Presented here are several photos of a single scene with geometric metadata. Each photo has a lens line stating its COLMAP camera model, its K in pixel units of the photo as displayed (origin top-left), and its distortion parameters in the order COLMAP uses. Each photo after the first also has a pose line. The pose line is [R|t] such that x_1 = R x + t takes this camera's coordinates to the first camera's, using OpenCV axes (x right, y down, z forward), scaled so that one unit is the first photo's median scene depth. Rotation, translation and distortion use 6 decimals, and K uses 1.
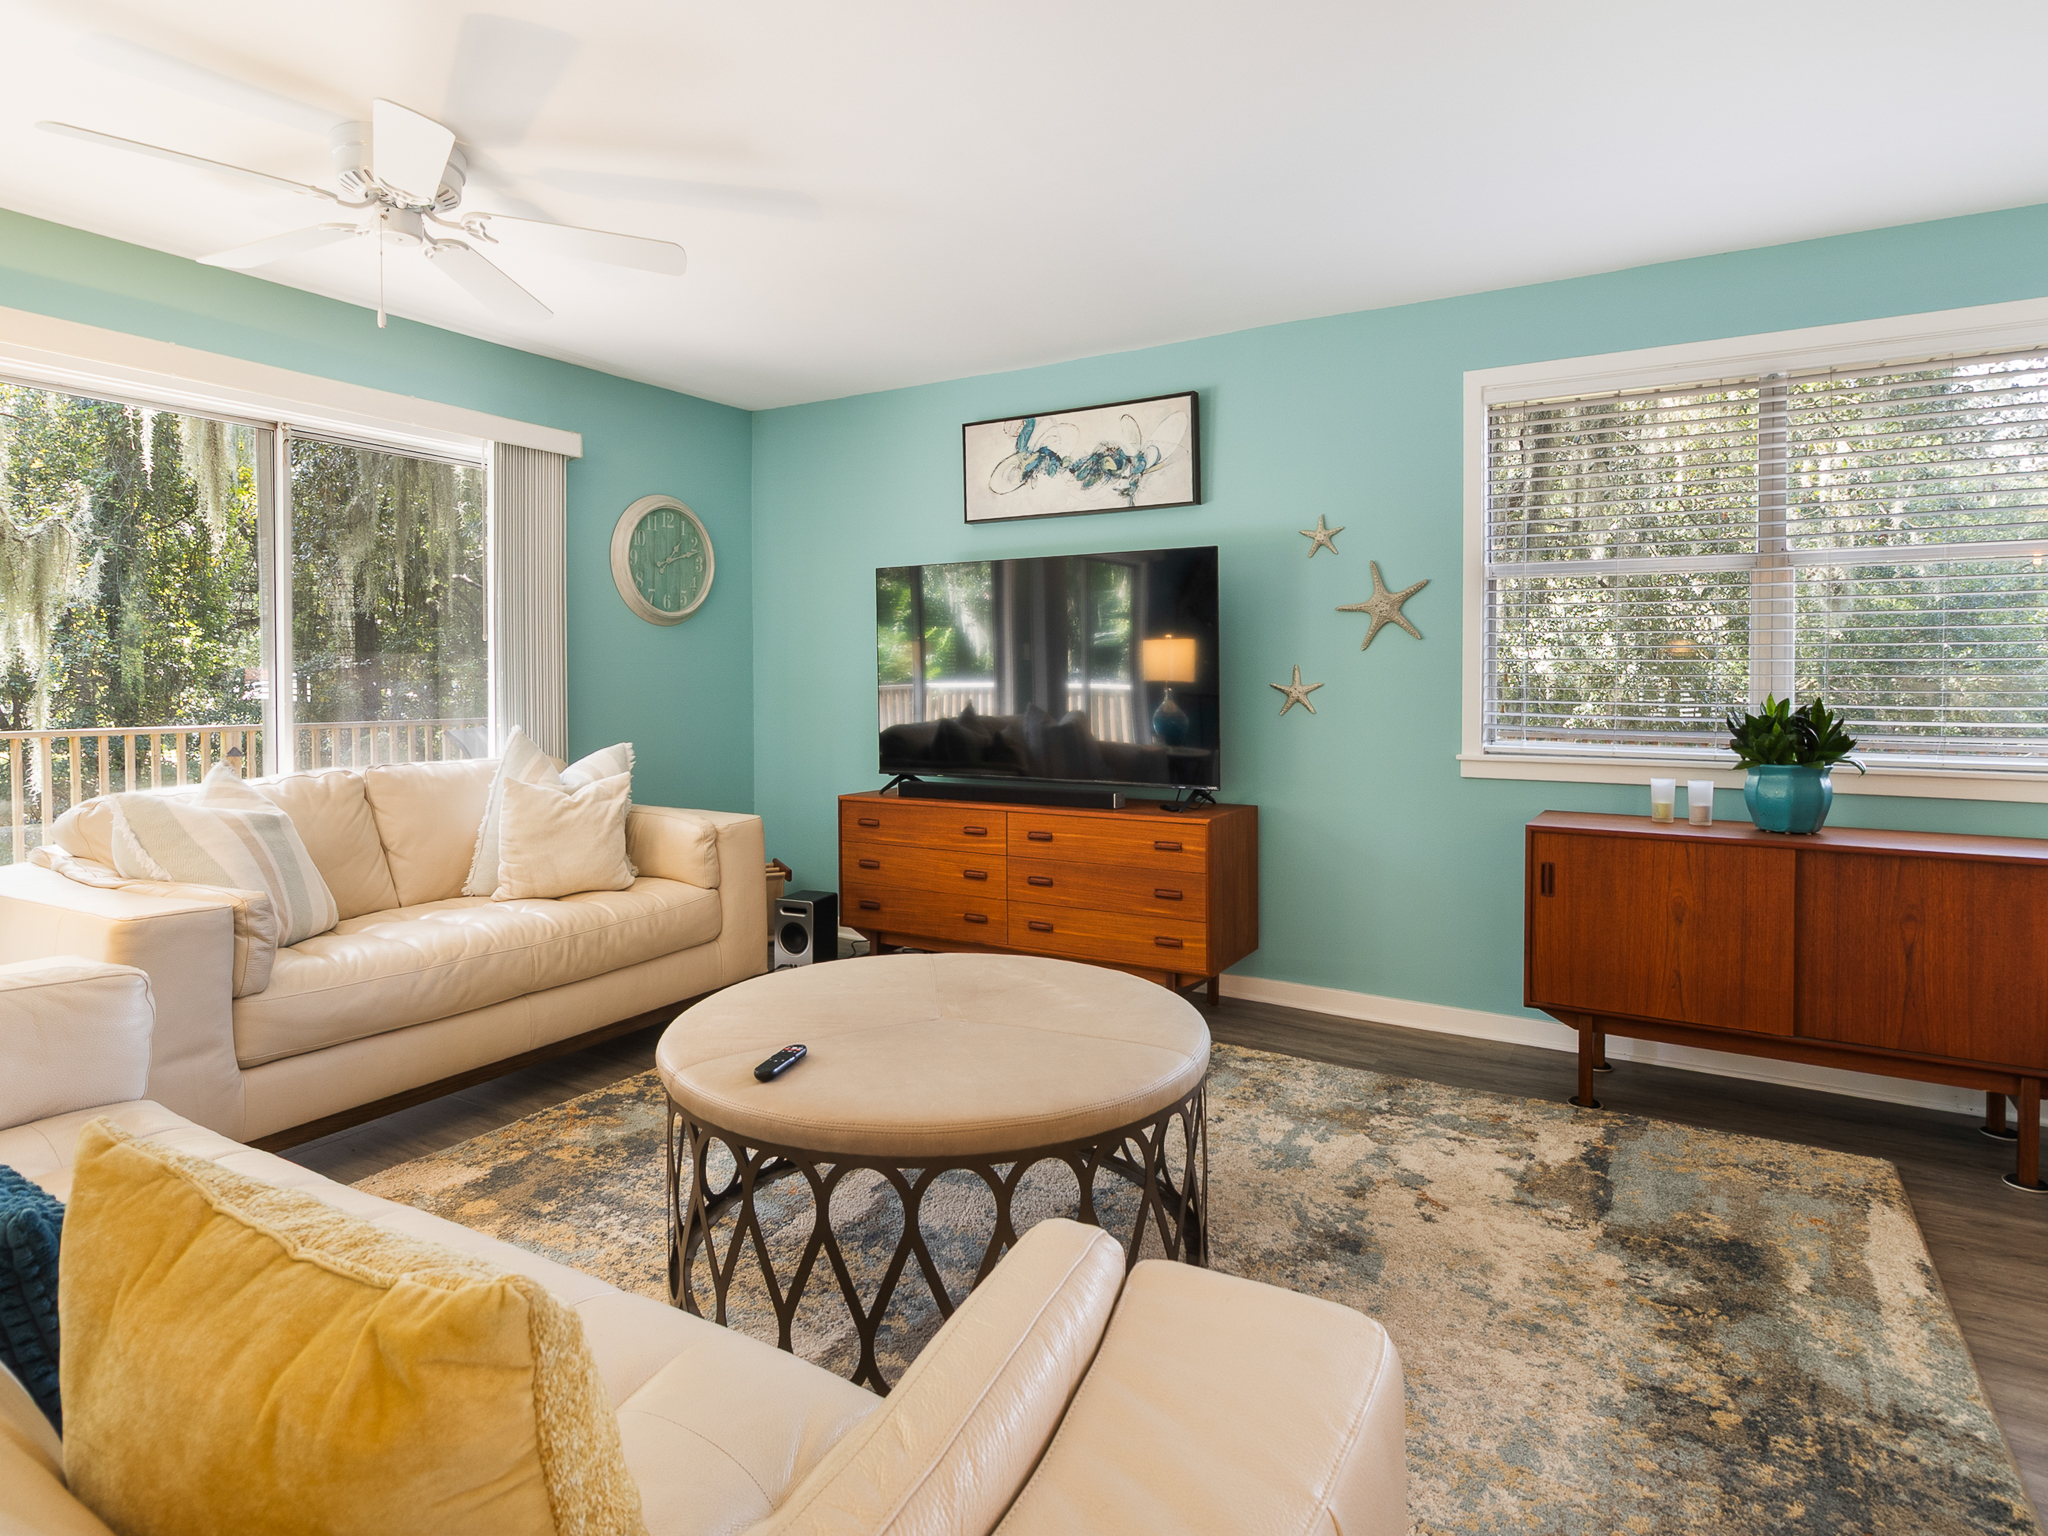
lens RADIAL K [[1114.3, 0, 1020.7], [0, 1114.3, 707.8], [0, 0, 1]] dist [0.000172, 0.000178]
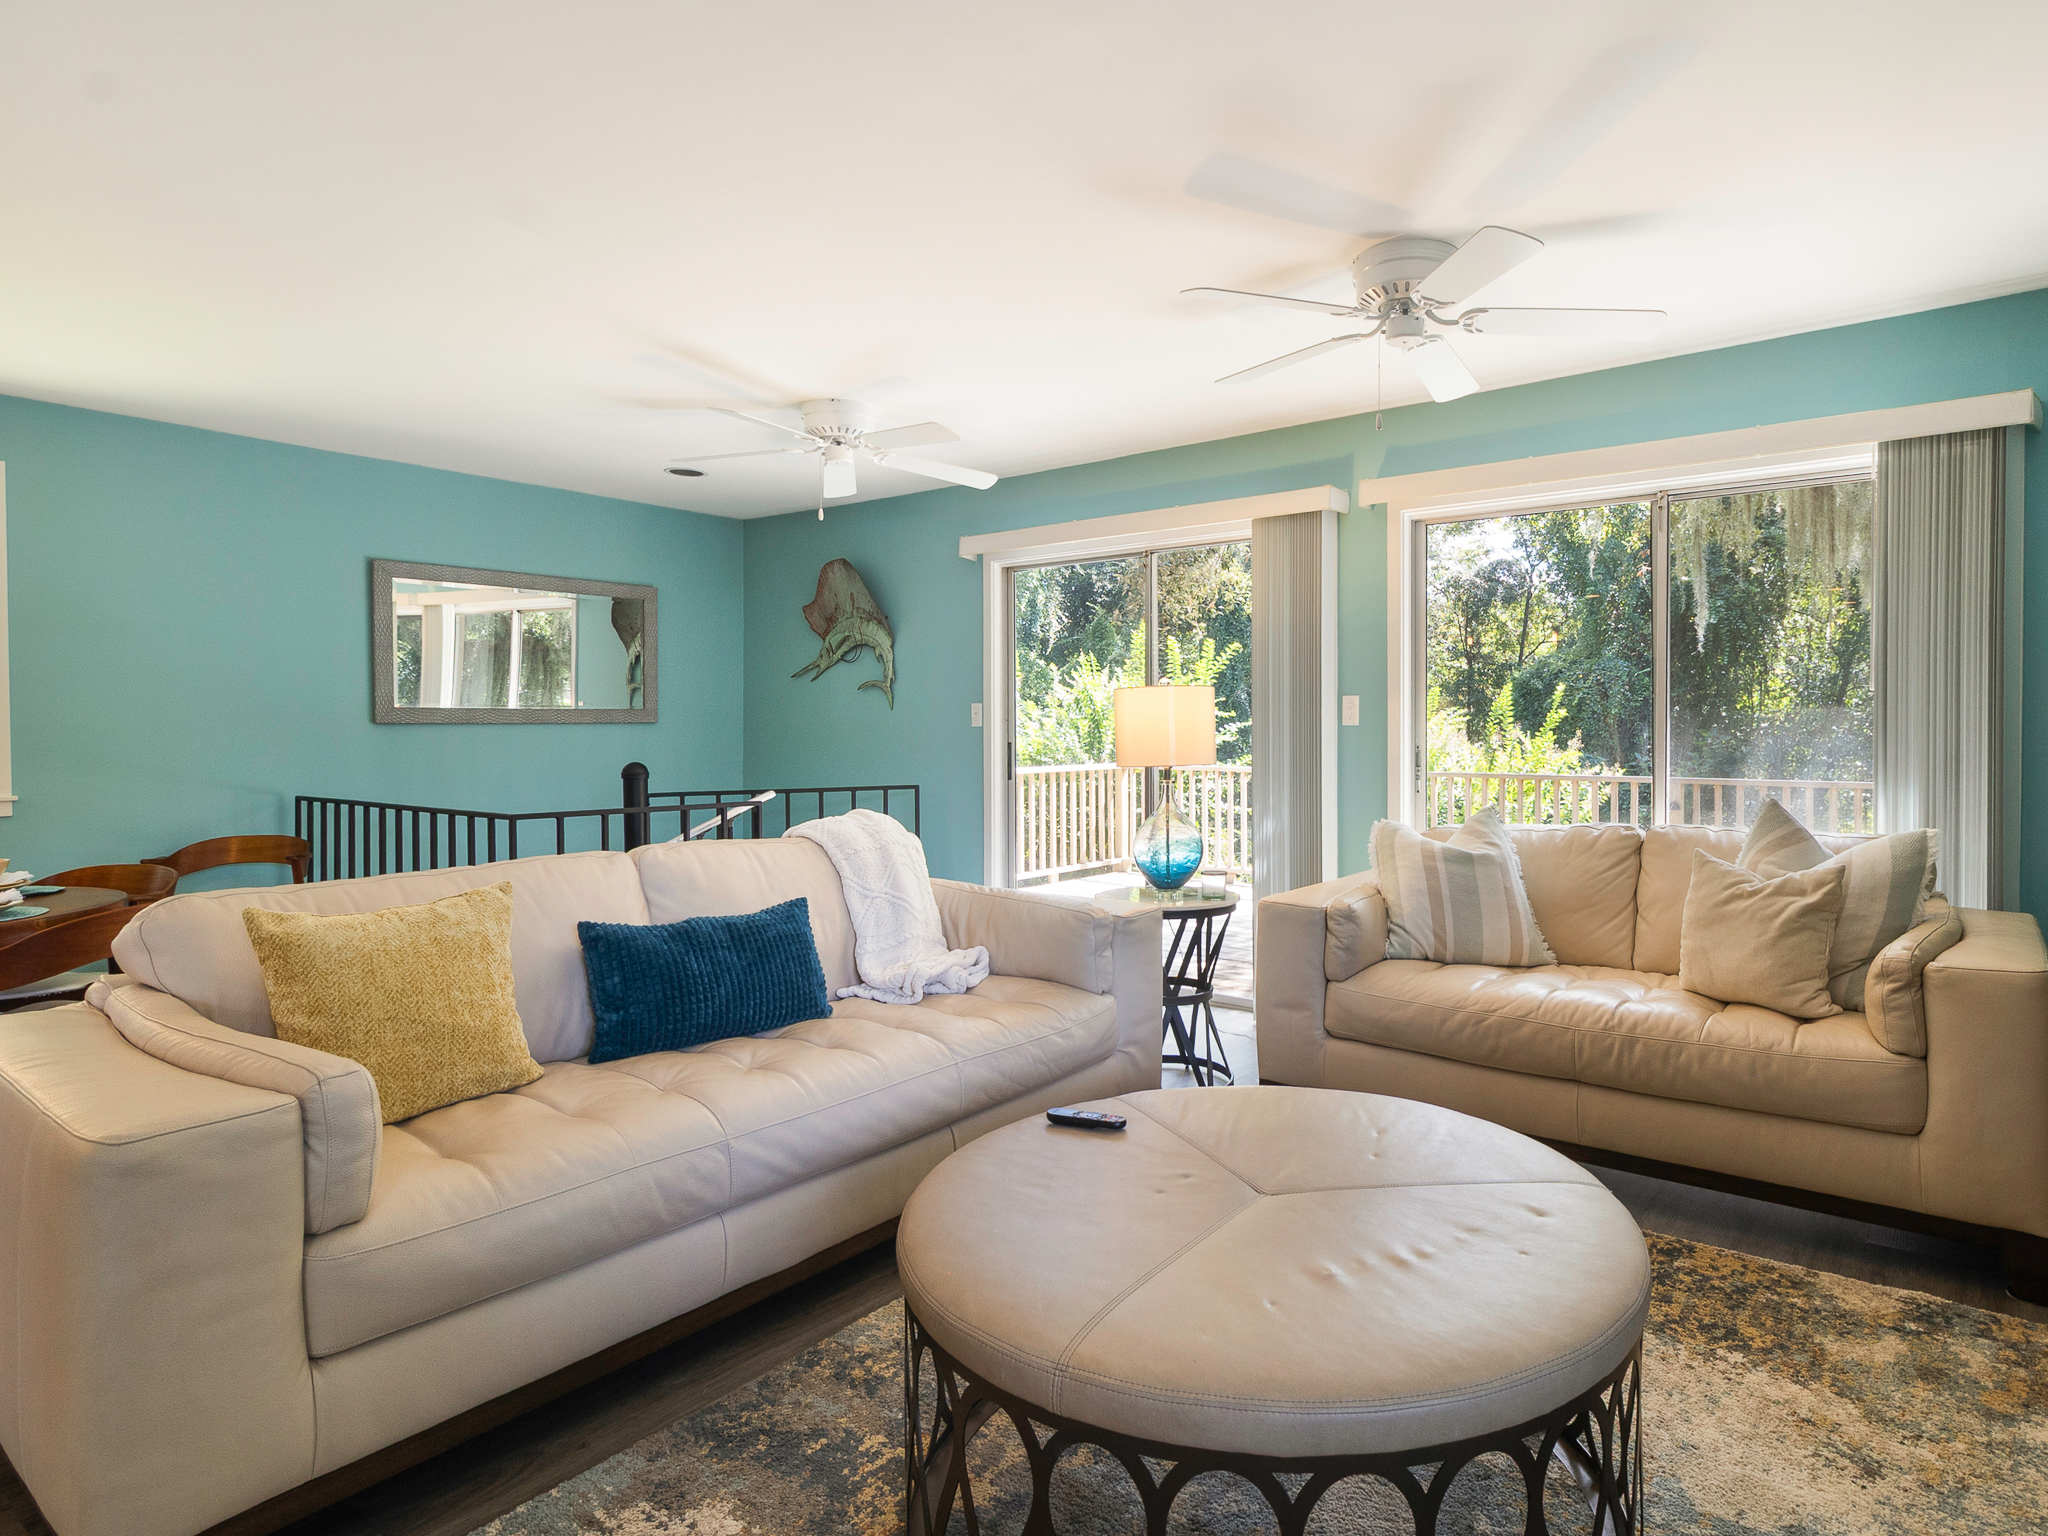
lens RADIAL K [[1131.1, 0, 1174.3], [0, 1131.1, 741.6], [0, 0, 1]] dist [-0.000435, 0.000850]
pose [[-0.086043, 0.005862, -0.996274, 0.437480], [-0.028911, 0.999547, 0.008378, -0.017508], [0.995872, 0.029524, -0.085834, 0.633920]]
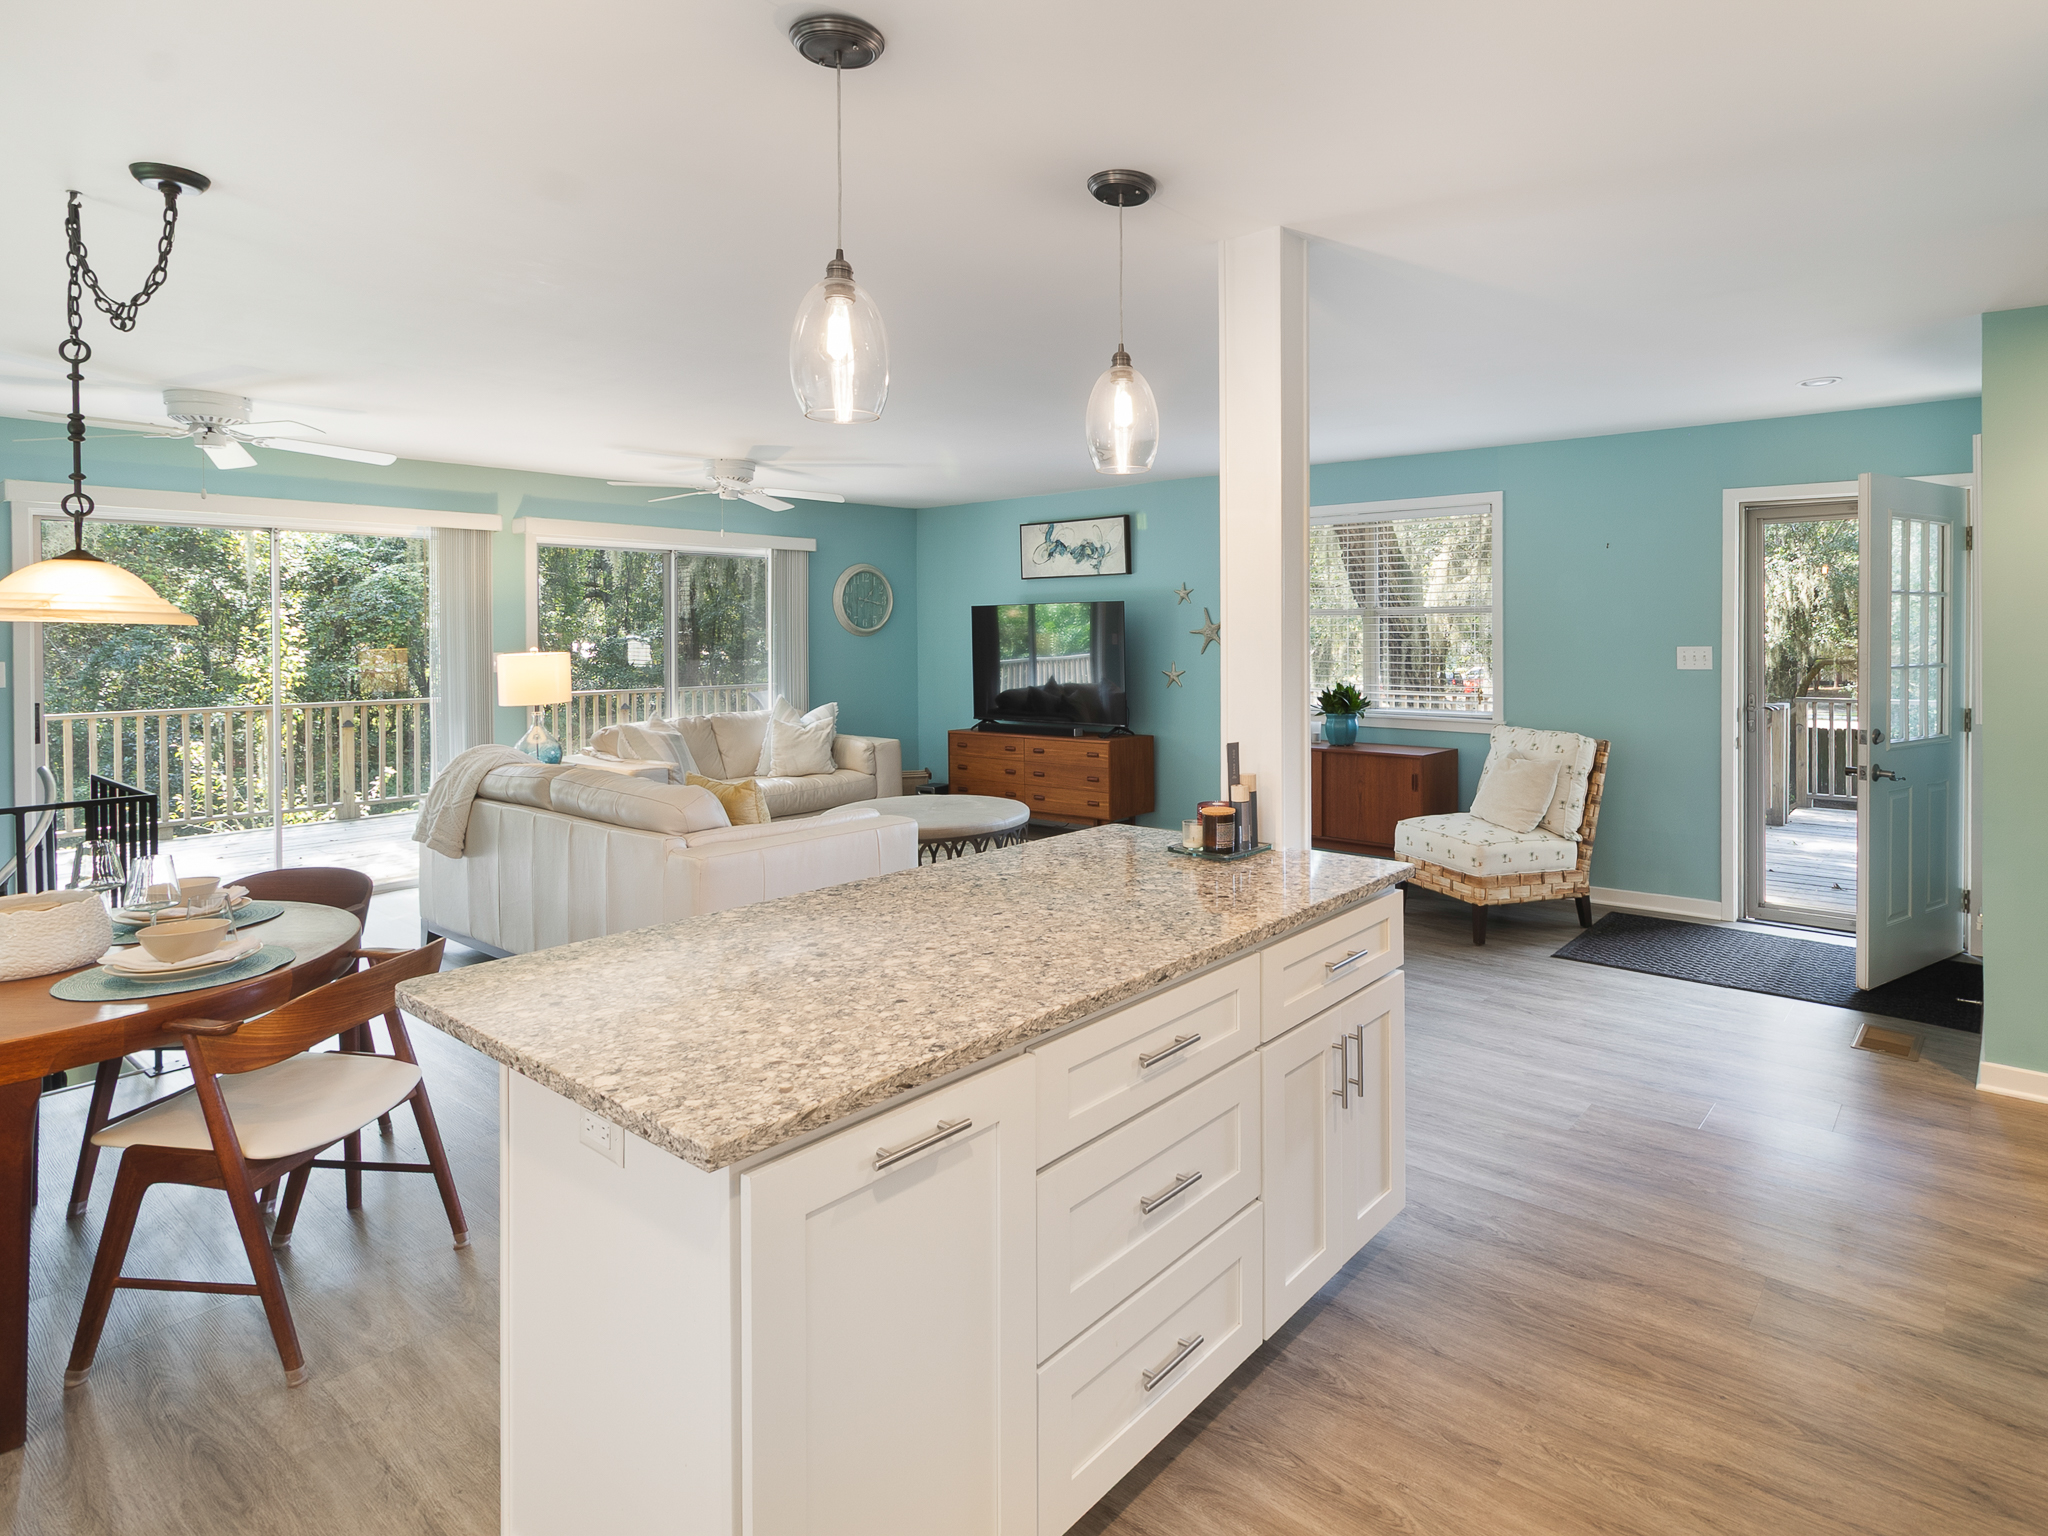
lens RADIAL K [[1113.5, 0, 1174.0], [0, 1113.5, 658.9], [0, 0, 1]] dist [0.000370, 0.002189]
pose [[0.993245, -0.004631, -0.115942, 0.514233], [0.004584, 0.999989, -0.000670, -0.045173], [0.115944, 0.000134, 0.993256, -0.966019]]
